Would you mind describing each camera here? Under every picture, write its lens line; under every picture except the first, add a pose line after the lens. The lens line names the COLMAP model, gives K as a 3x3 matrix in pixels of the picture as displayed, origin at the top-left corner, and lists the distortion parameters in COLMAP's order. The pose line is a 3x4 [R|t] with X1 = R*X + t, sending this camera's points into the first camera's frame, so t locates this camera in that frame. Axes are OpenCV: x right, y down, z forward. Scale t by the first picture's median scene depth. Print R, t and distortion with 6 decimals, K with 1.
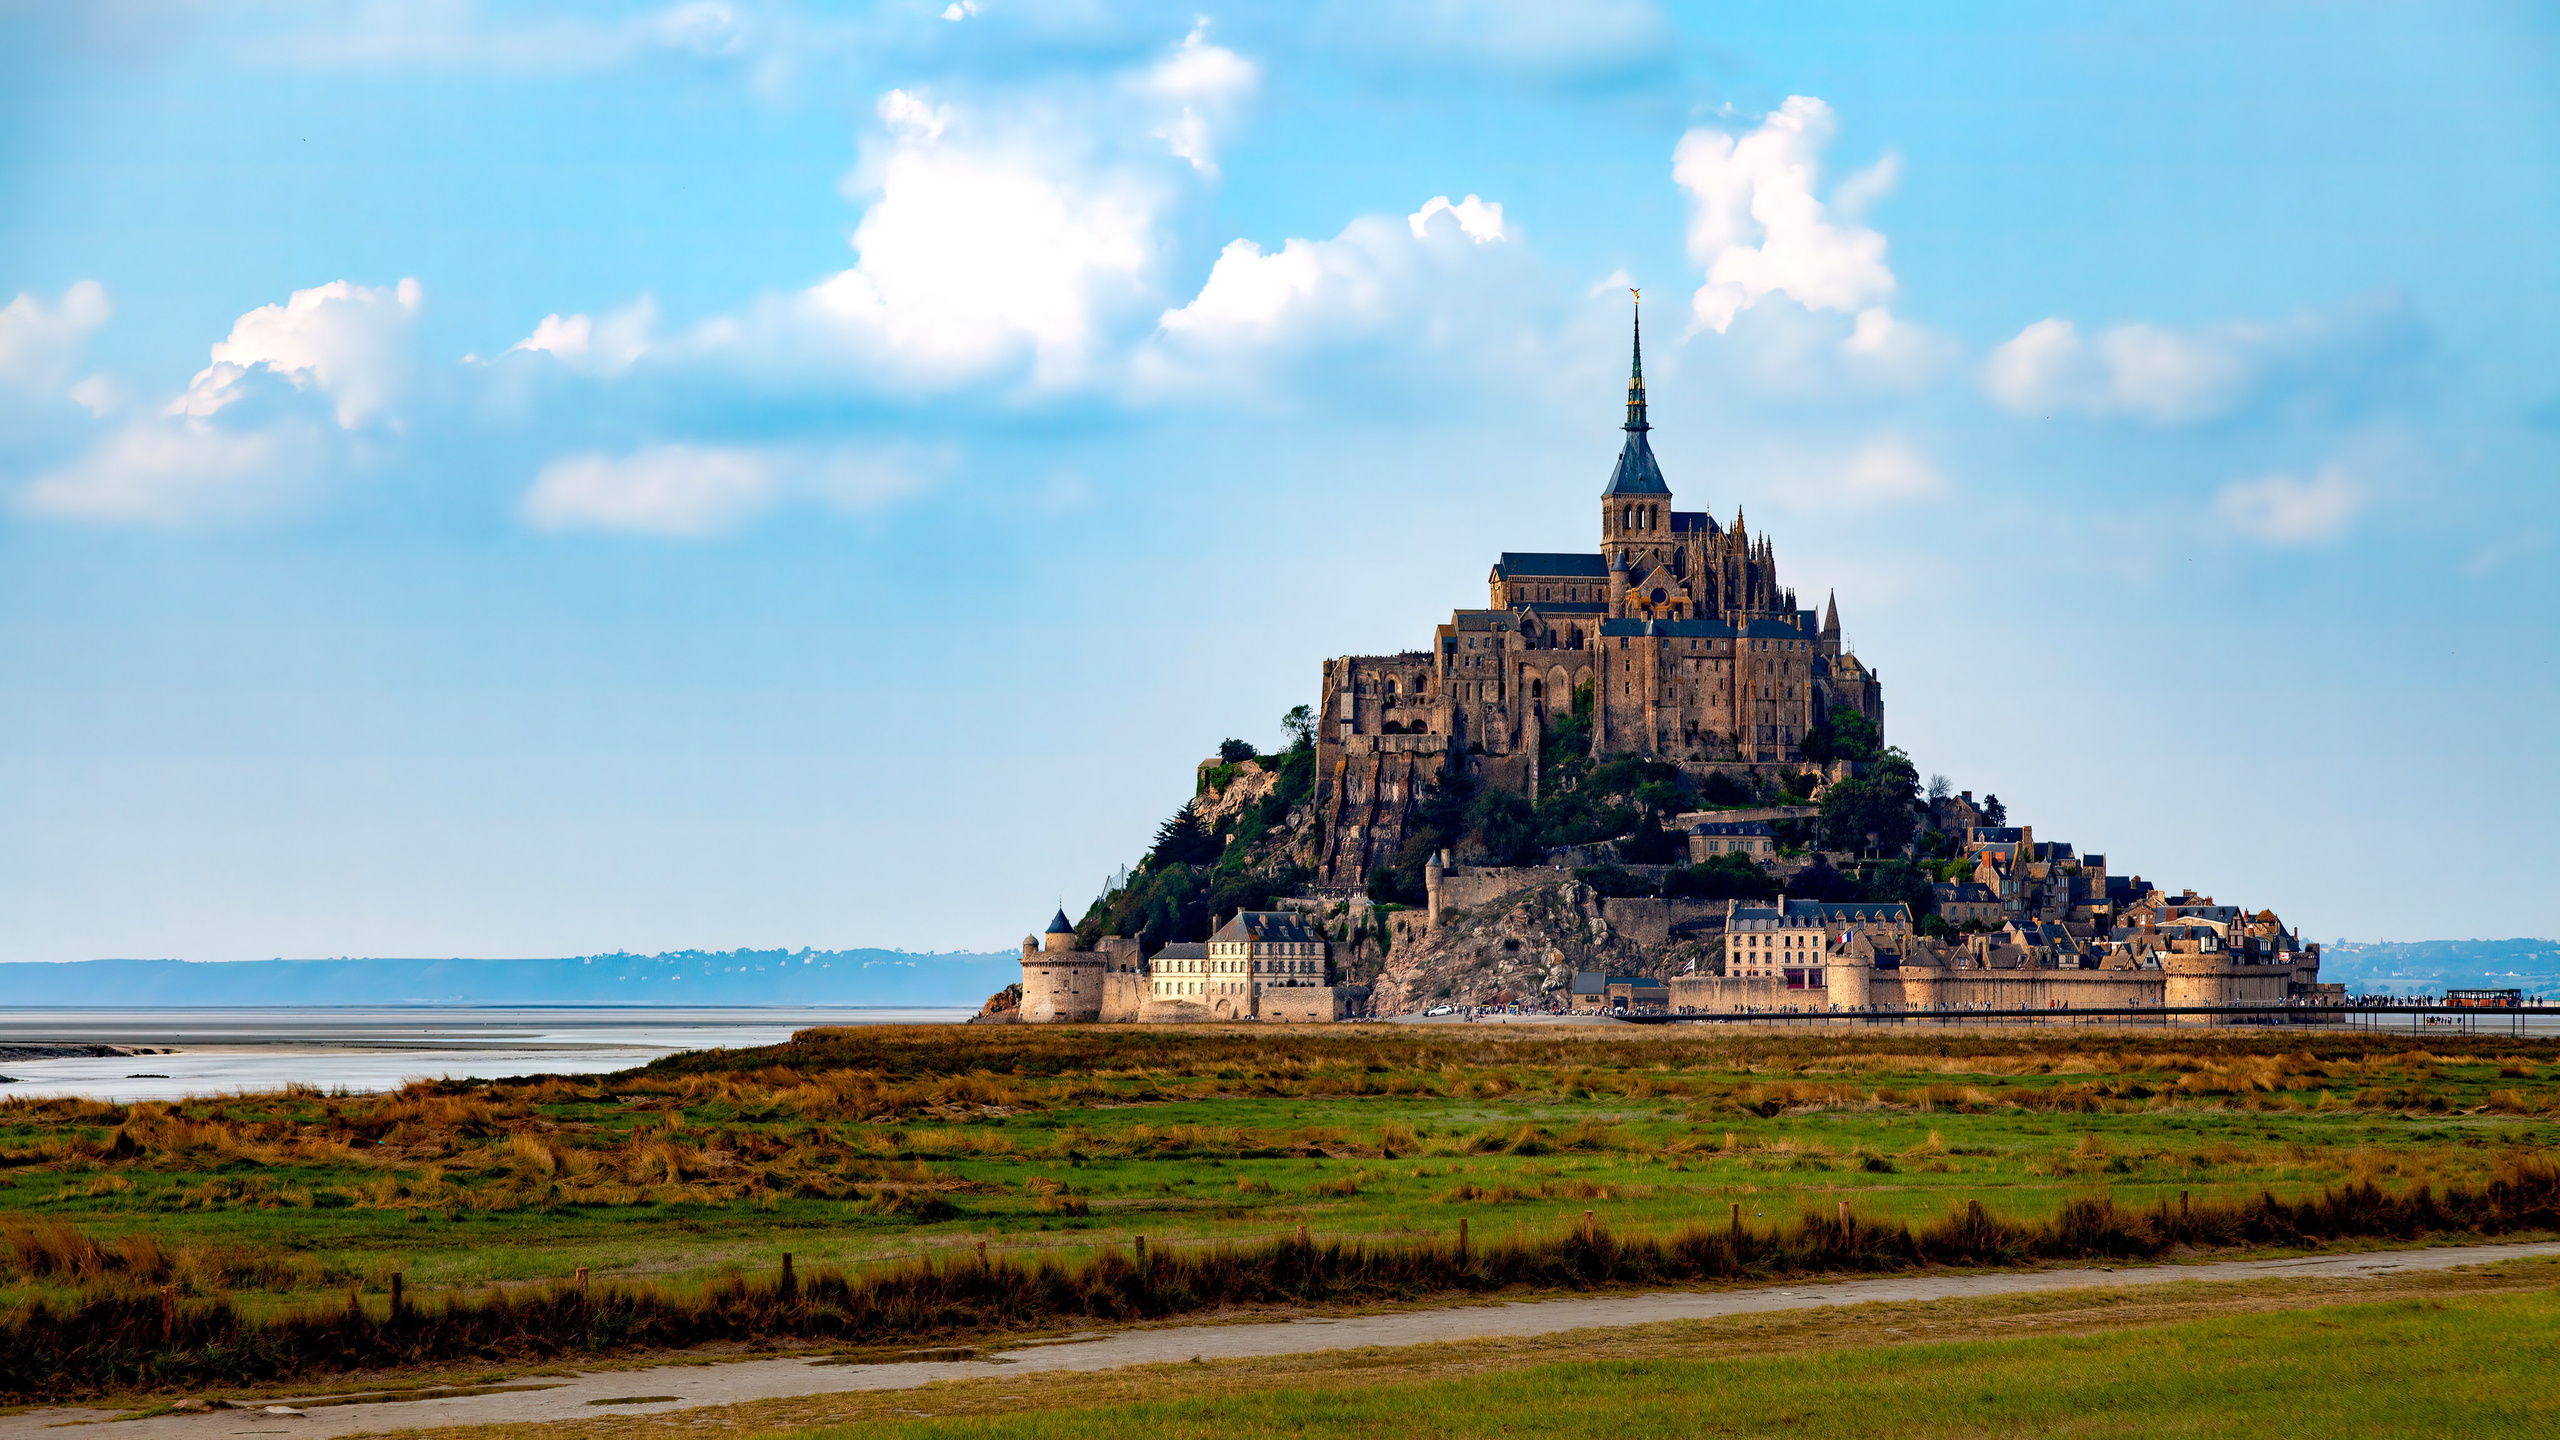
lens RADIAL K [[8068.0, 0, 1286.3], [0, 8068.0, 724.9], [0, 0, 1]] dist [-0.022328, -0.126608]
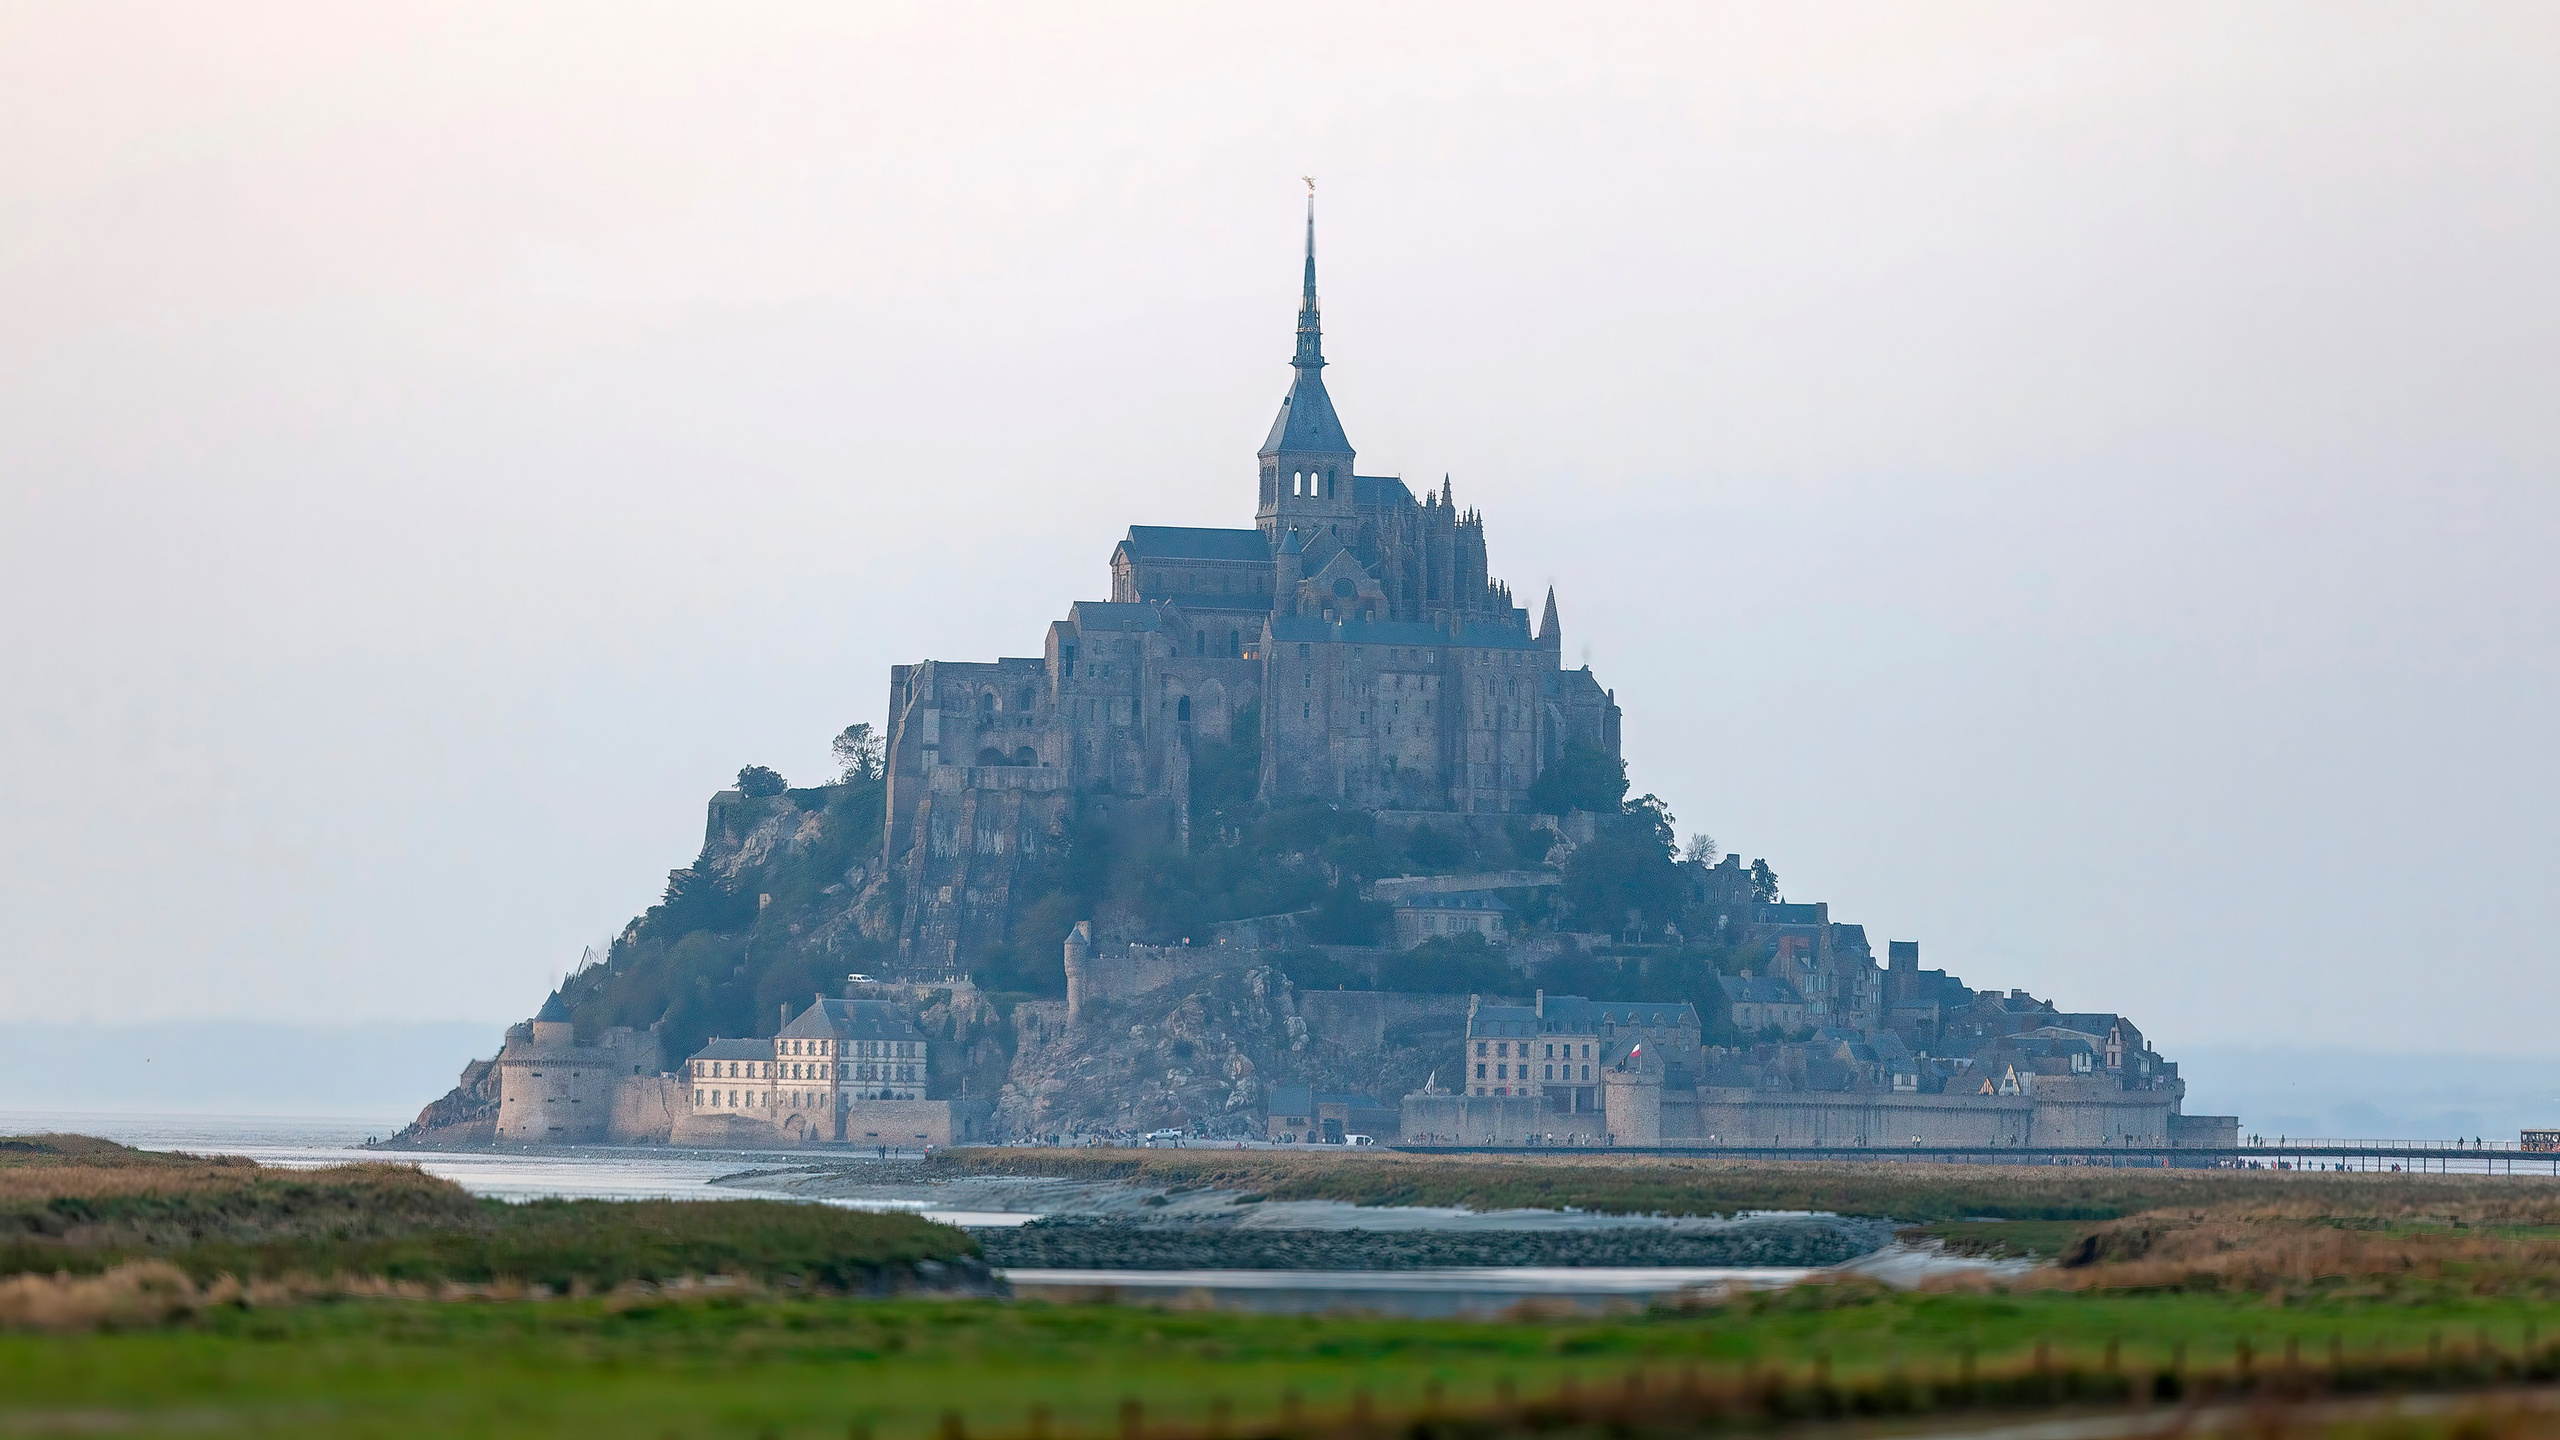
lens RADIAL K [[13233.1, 0, 1281.1], [0, 13233.1, 720.0], [0, 0, 1]] dist [-0.109410, 0.718728]
pose [[0.993130, 0.020048, 0.115287, -0.104021], [-0.020509, 0.999786, 0.002815, -0.007209], [-0.115206, -0.005161, 0.993328, -0.231955]]
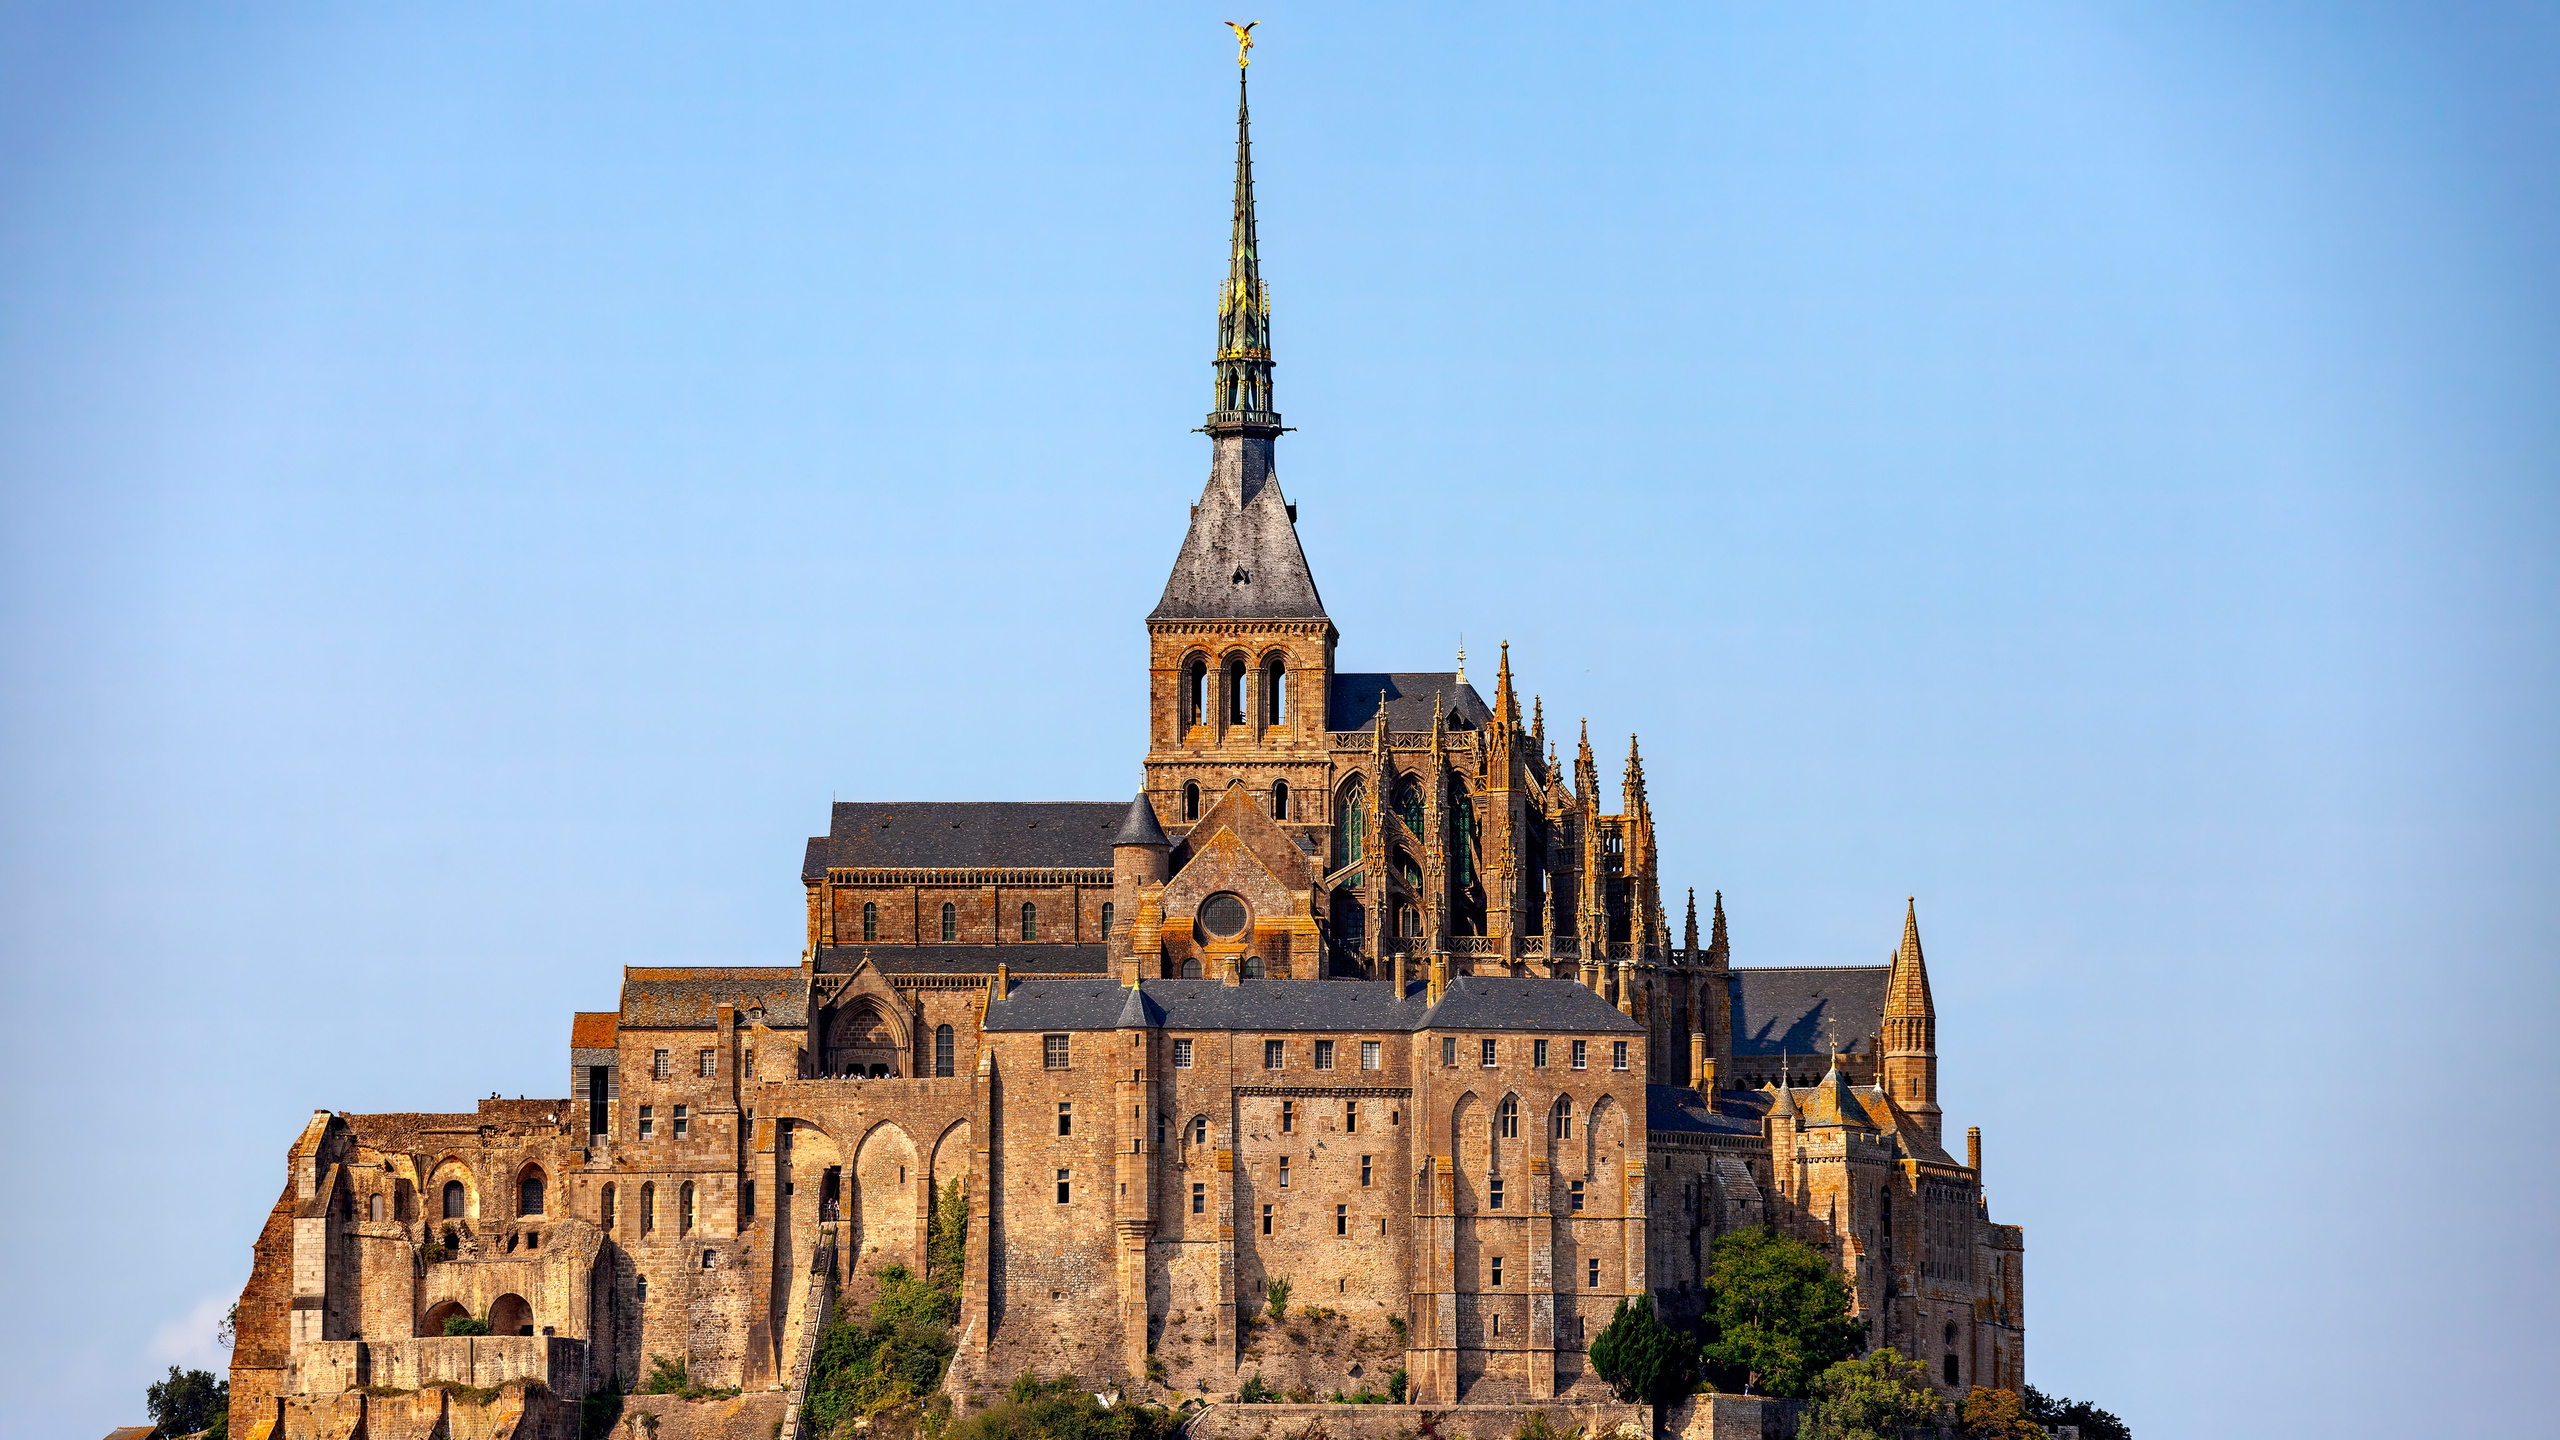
lens RADIAL K [[15139.1, 0, 1279.4], [0, 15139.1, 720.0], [0, 0, 1]] dist [0.030780, -0.530980]
pose [[0.966789, -0.026390, -0.254212, 0.213244], [0.011187, 0.998071, -0.061063, 0.014697], [0.255333, 0.056191, 0.965219, 0.401732]]
